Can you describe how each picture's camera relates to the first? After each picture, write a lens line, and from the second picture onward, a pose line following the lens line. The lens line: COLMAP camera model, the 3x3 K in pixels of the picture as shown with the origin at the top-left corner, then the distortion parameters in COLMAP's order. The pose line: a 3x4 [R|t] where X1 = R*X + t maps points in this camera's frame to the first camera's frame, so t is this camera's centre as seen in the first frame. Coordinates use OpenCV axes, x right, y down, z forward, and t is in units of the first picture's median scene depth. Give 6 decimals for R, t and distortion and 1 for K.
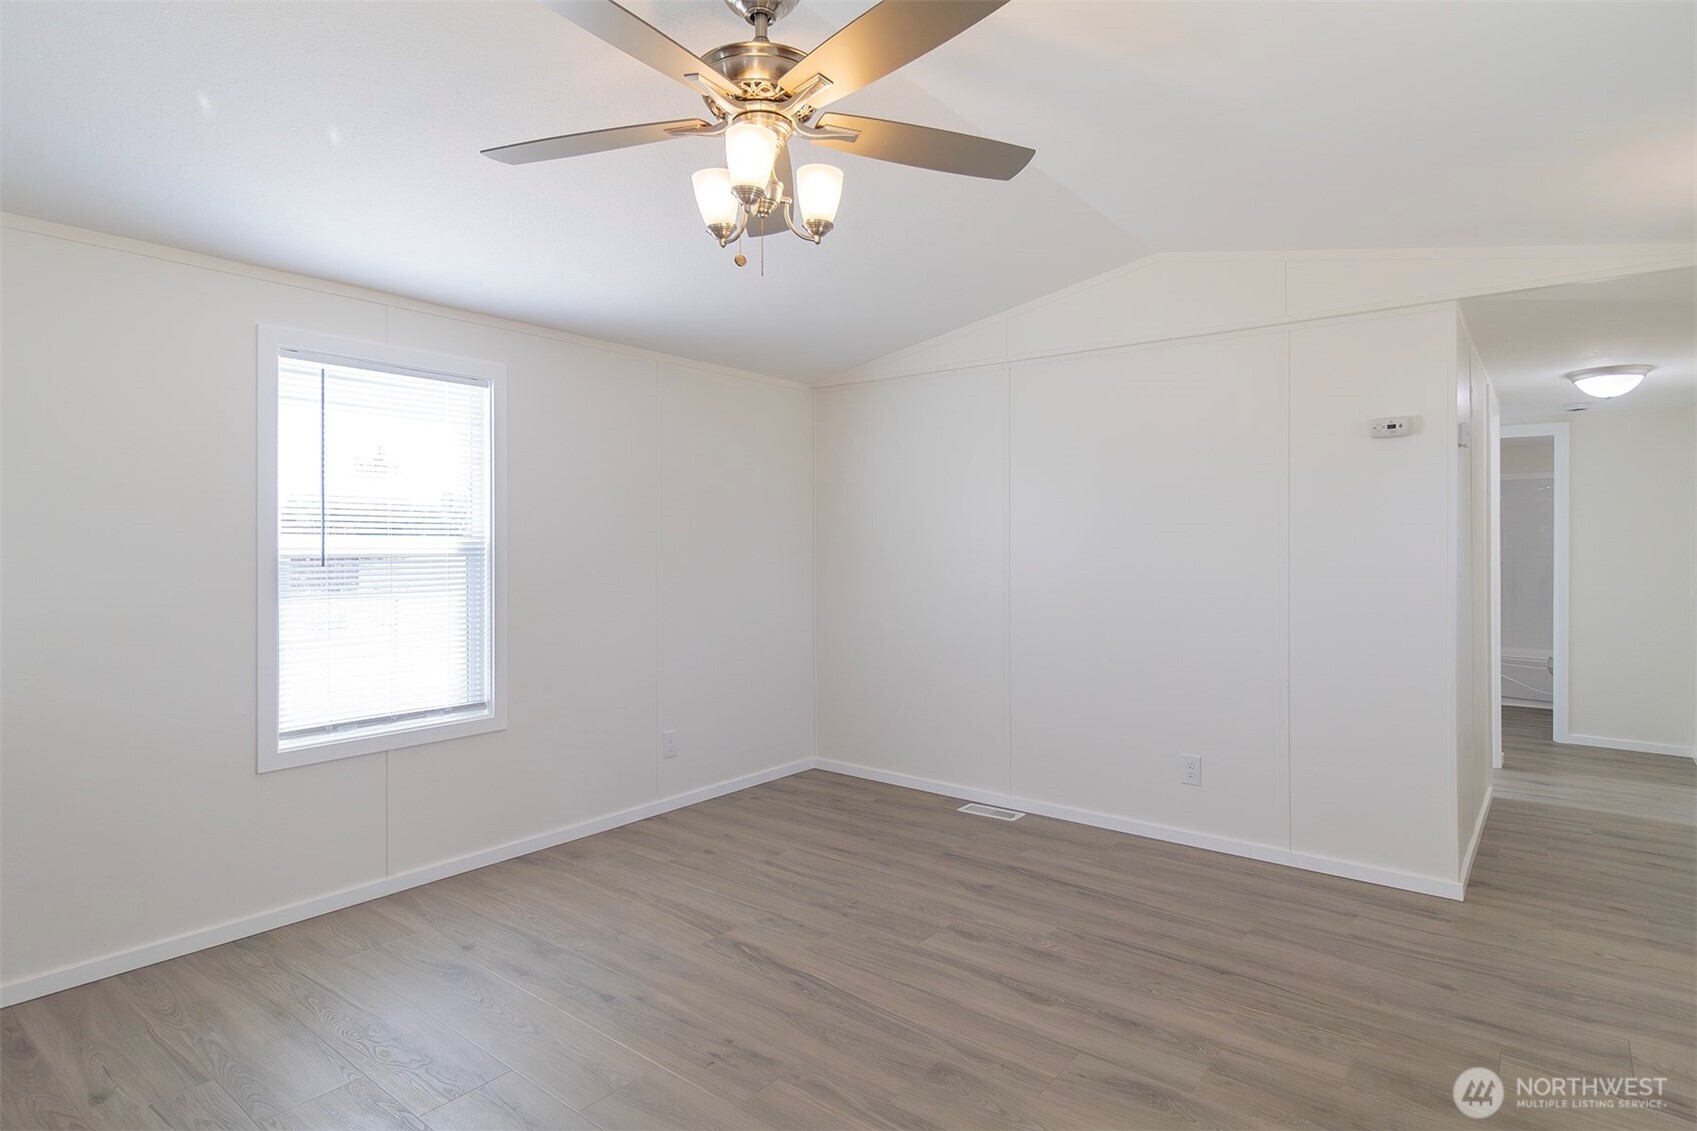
lens RADIAL K [[897.9, 0, 857.4], [0, 897.9, 537.2], [0, 0, 1]] dist [0.011016, -0.001306]
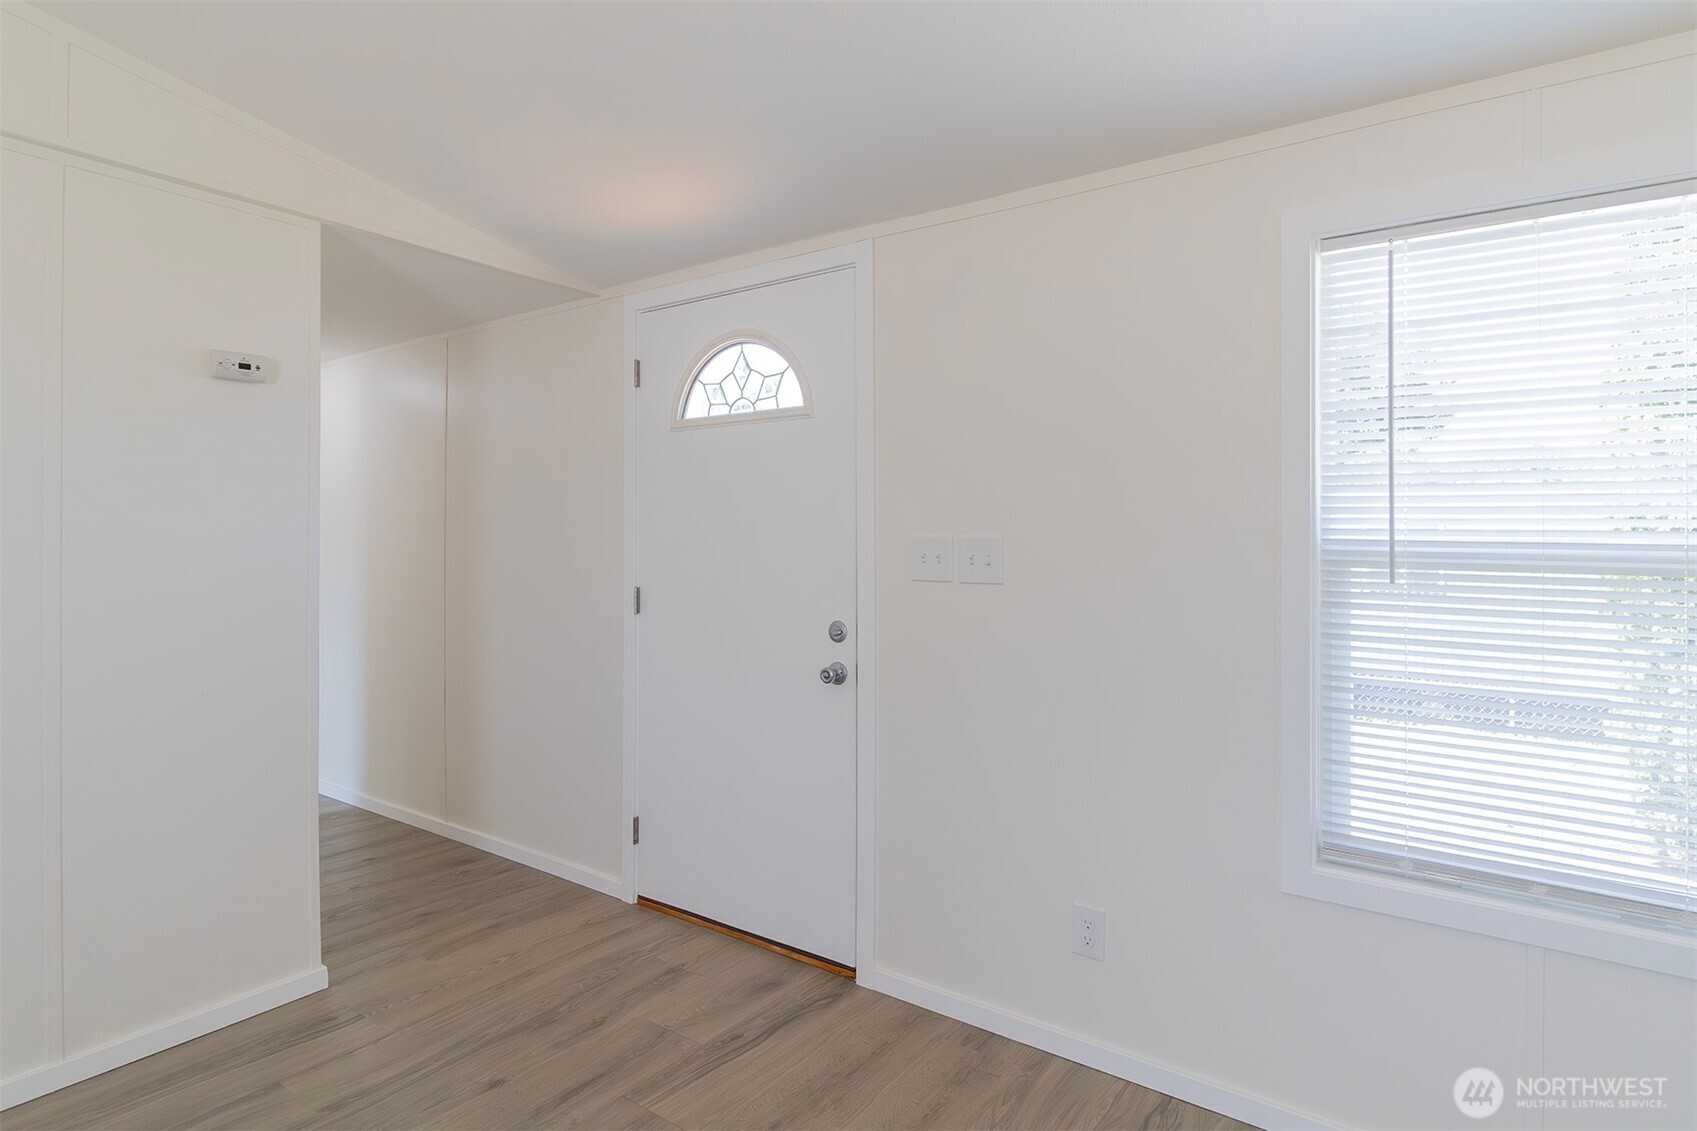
lens RADIAL K [[897.9, 0, 861.7], [0, 897.9, 538.1], [0, 0, 1]] dist [0.011016, -0.001306]
pose [[-0.038465, 0.004438, 0.999250, -0.142218], [-0.020020, 0.999786, -0.005211, 0.005877], [-0.999059, -0.020206, -0.038367, 0.595367]]
